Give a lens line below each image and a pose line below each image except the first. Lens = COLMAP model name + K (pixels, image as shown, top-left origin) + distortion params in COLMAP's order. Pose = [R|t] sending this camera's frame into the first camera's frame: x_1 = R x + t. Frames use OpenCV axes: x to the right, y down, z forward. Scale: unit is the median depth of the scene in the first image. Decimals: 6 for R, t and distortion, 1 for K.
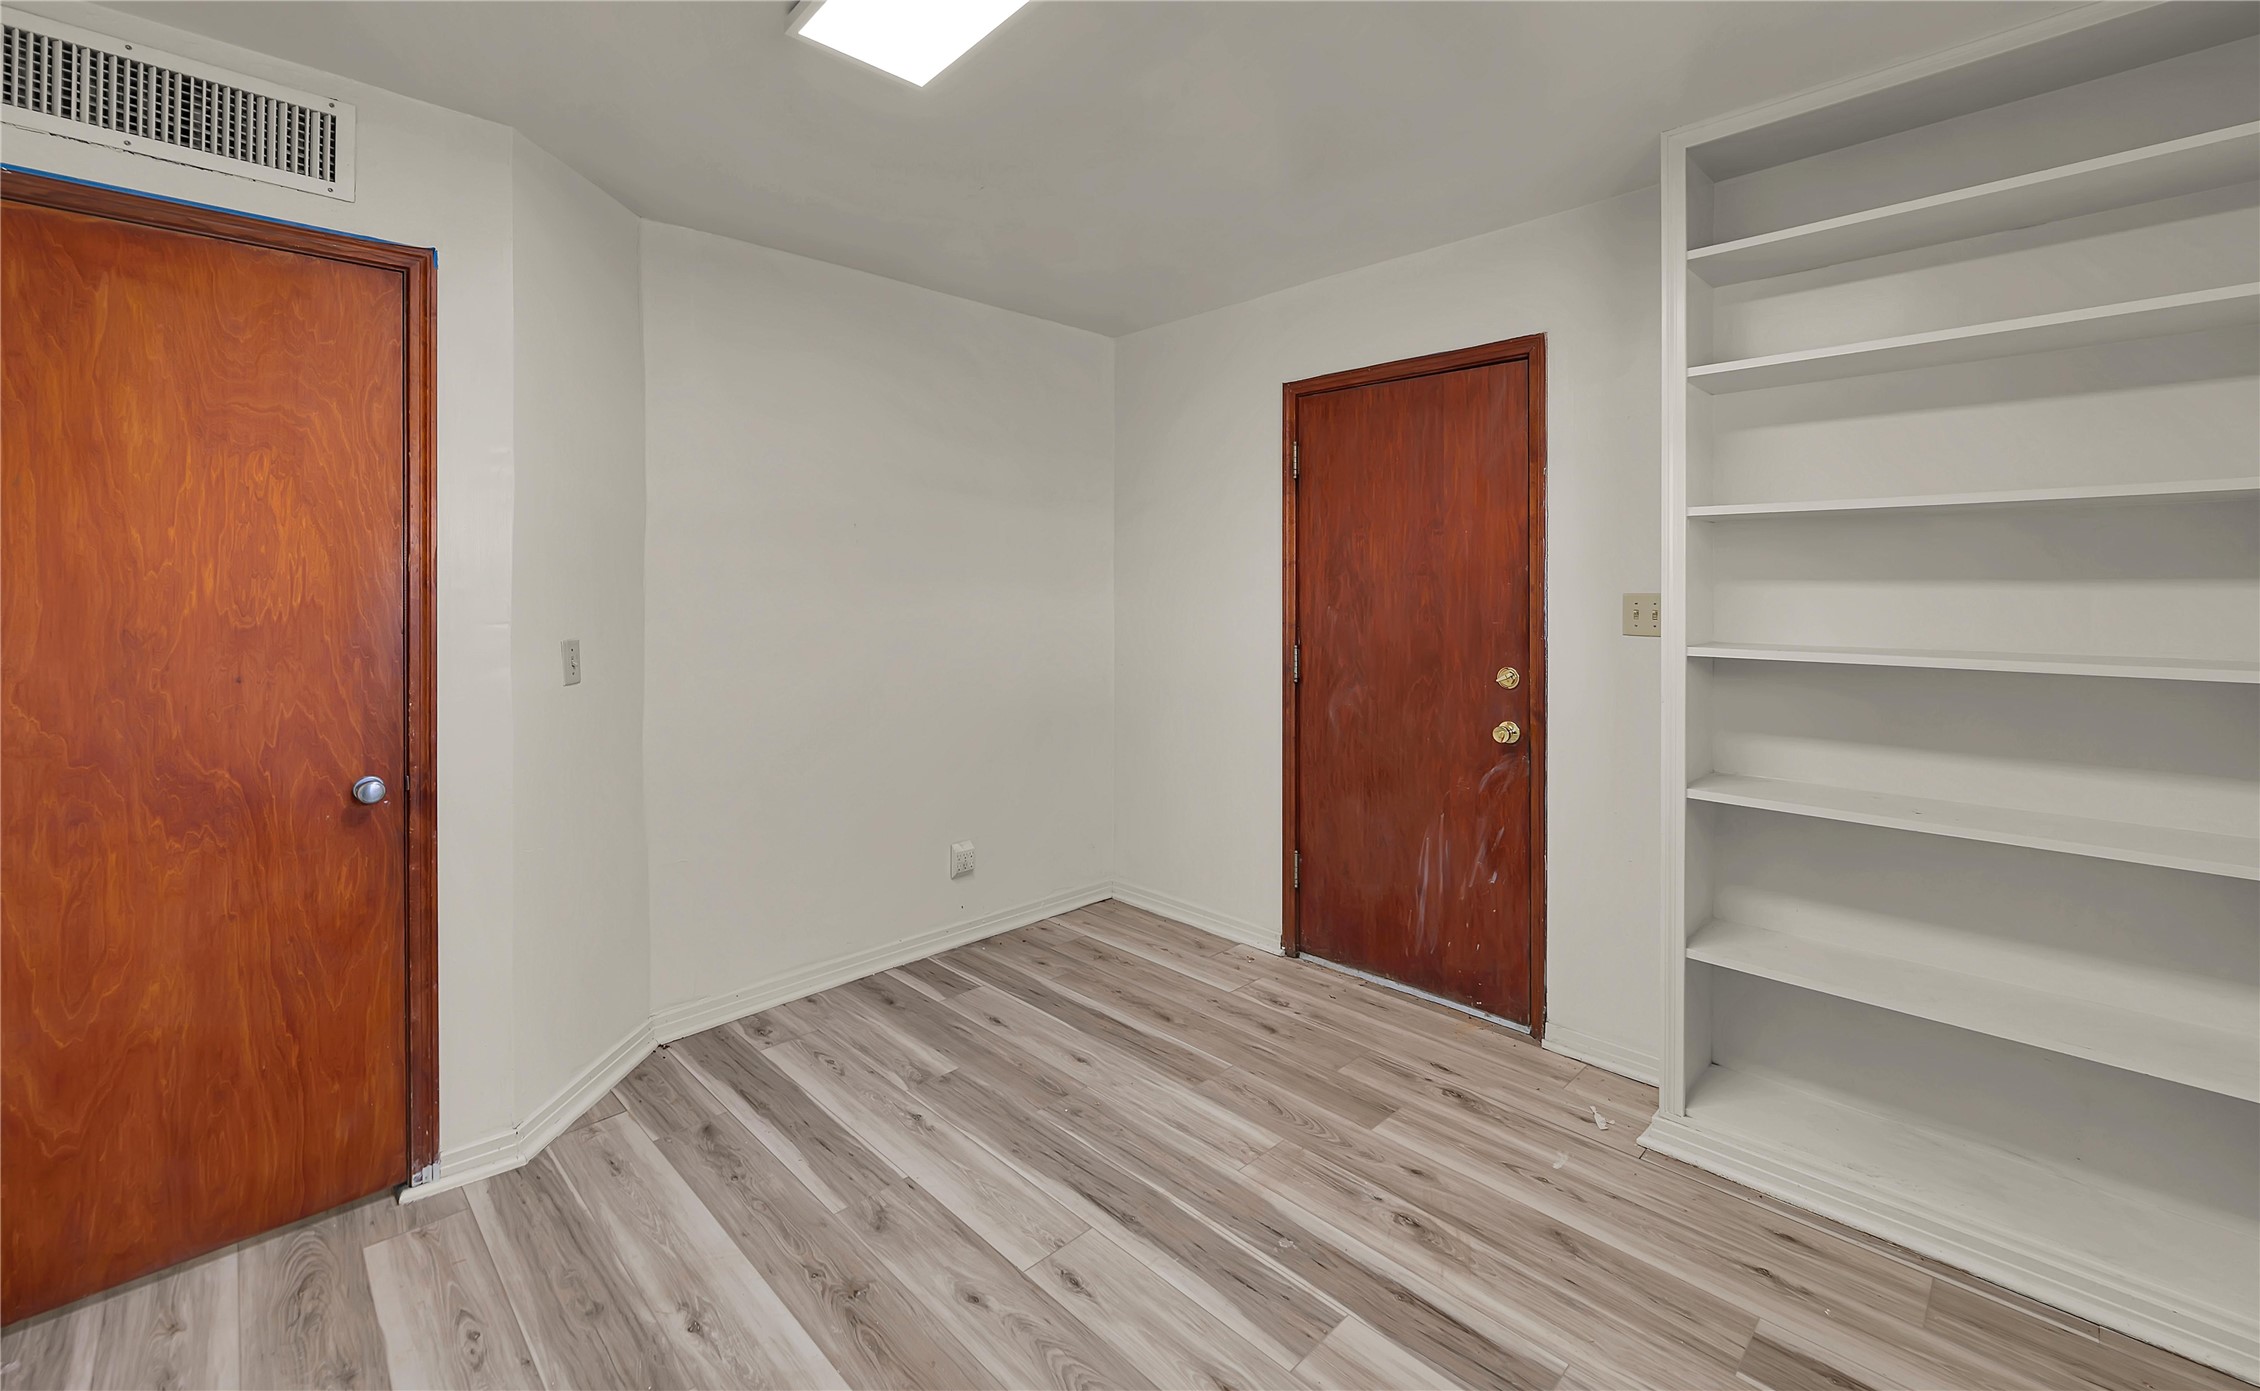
lens RADIAL K [[921.4, 0, 1129.0], [0, 921.4, 586.9], [0, 0, 1]] dist [-0.001614, -0.000217]
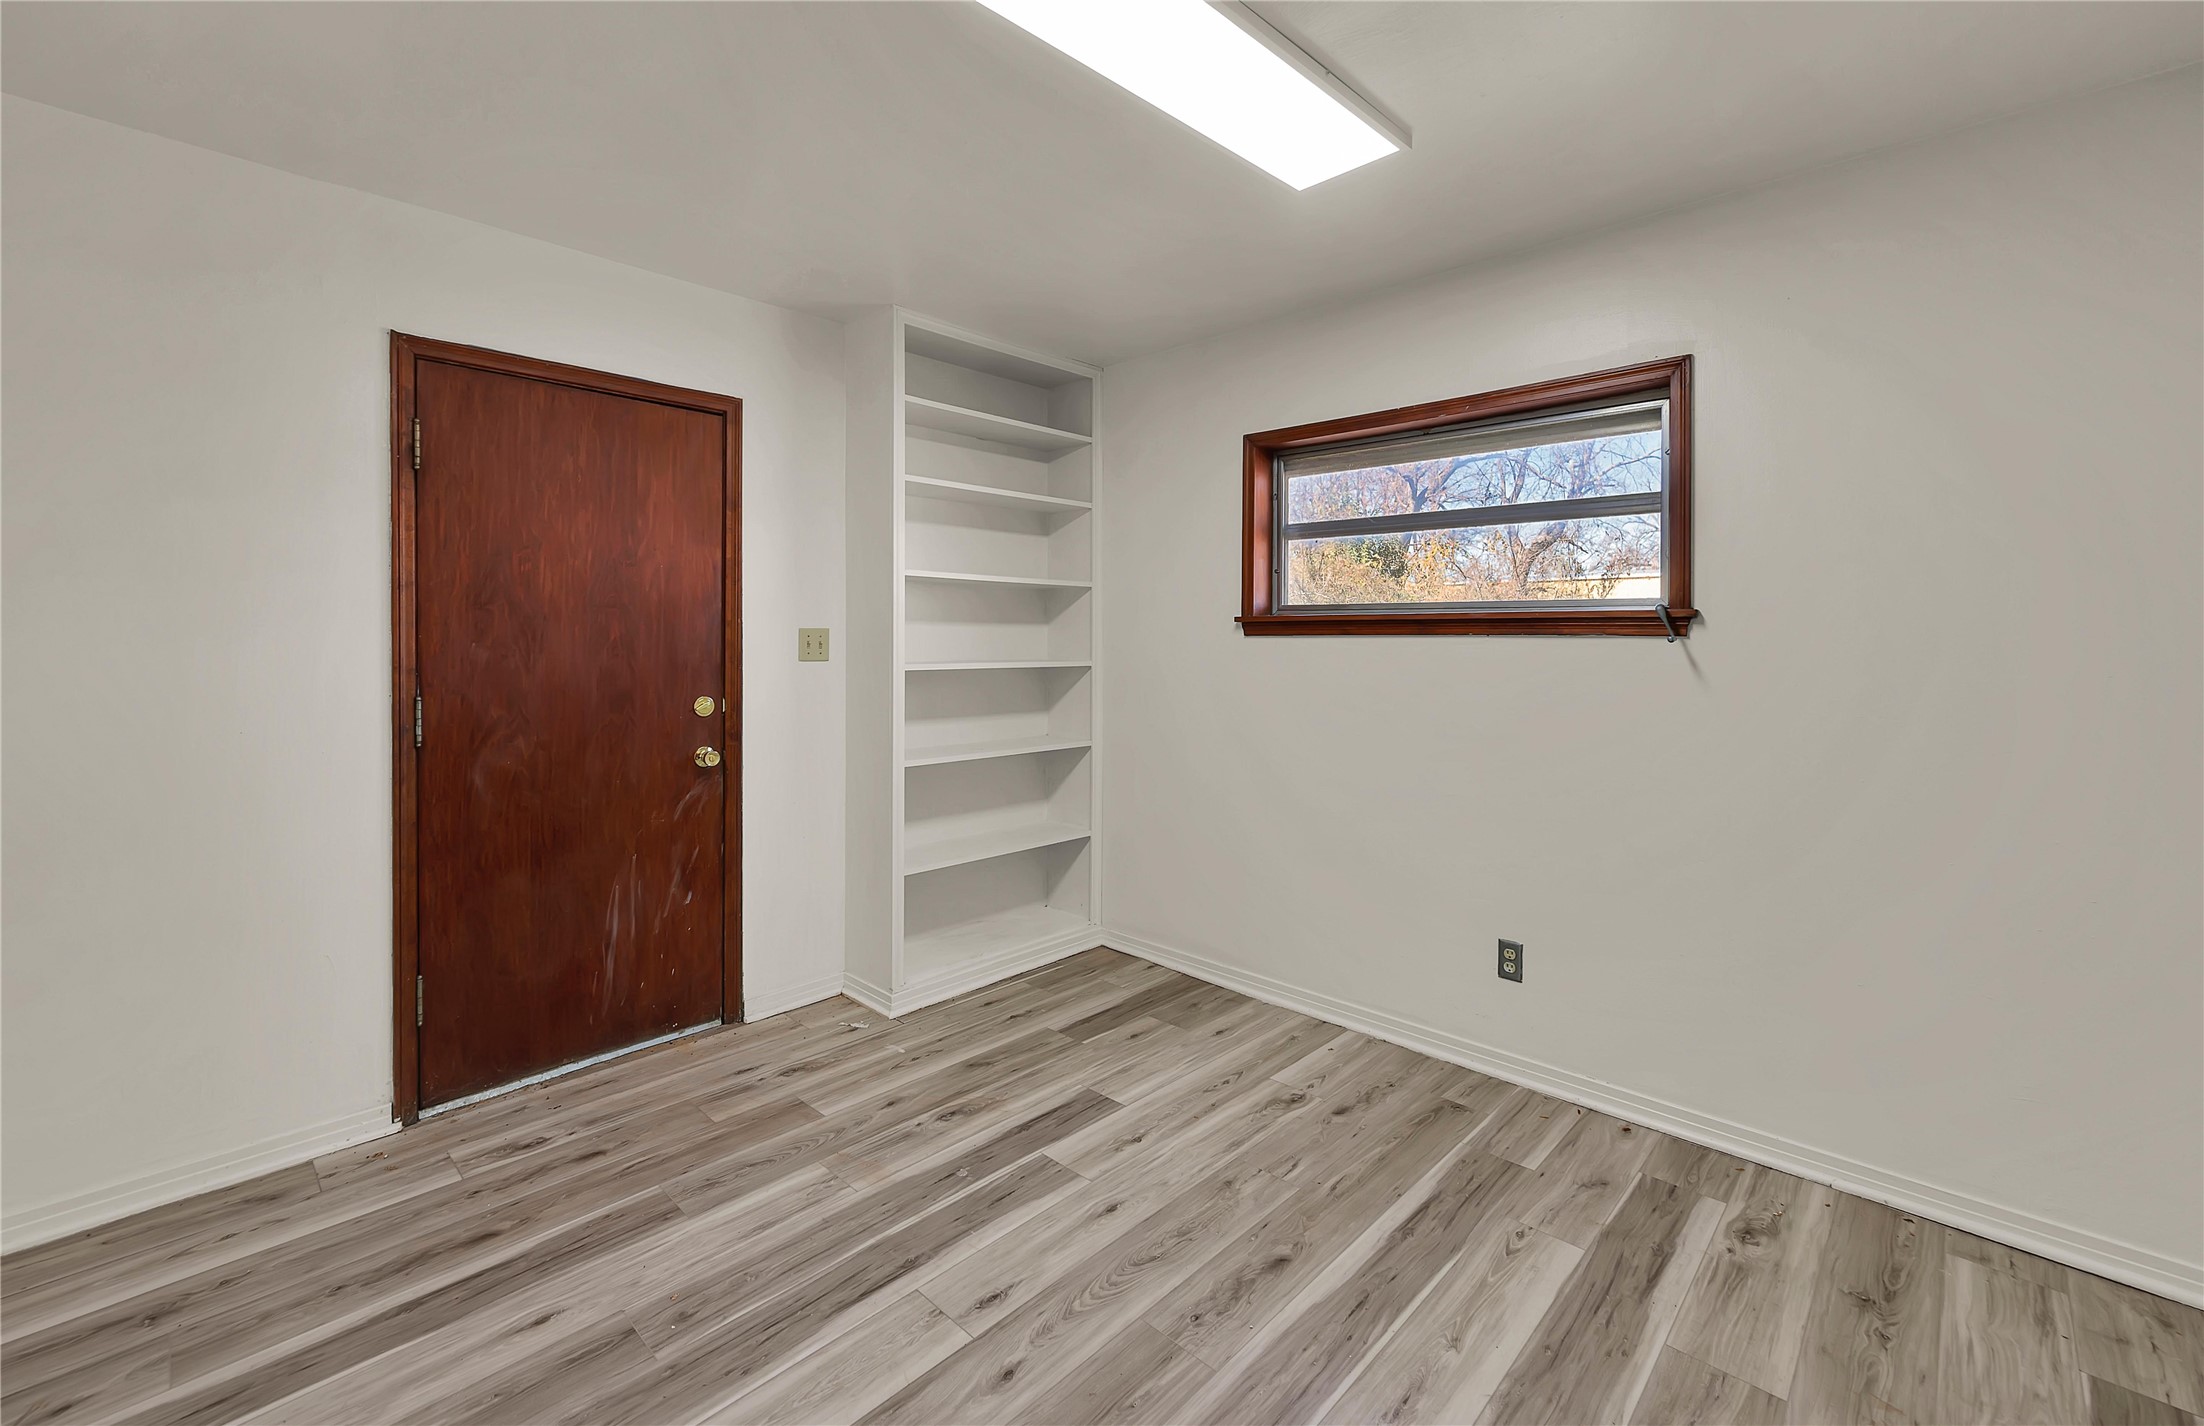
lens RADIAL K [[896.6, 0, 1105.6], [0, 896.6, 646.5], [0, 0, 1]] dist [0.000502, 0.000054]
pose [[-0.022019, -0.011998, 0.999686, -0.681432], [-0.005067, 0.999916, 0.011889, 0.014969], [-0.999745, -0.004804, -0.022077, 0.587884]]
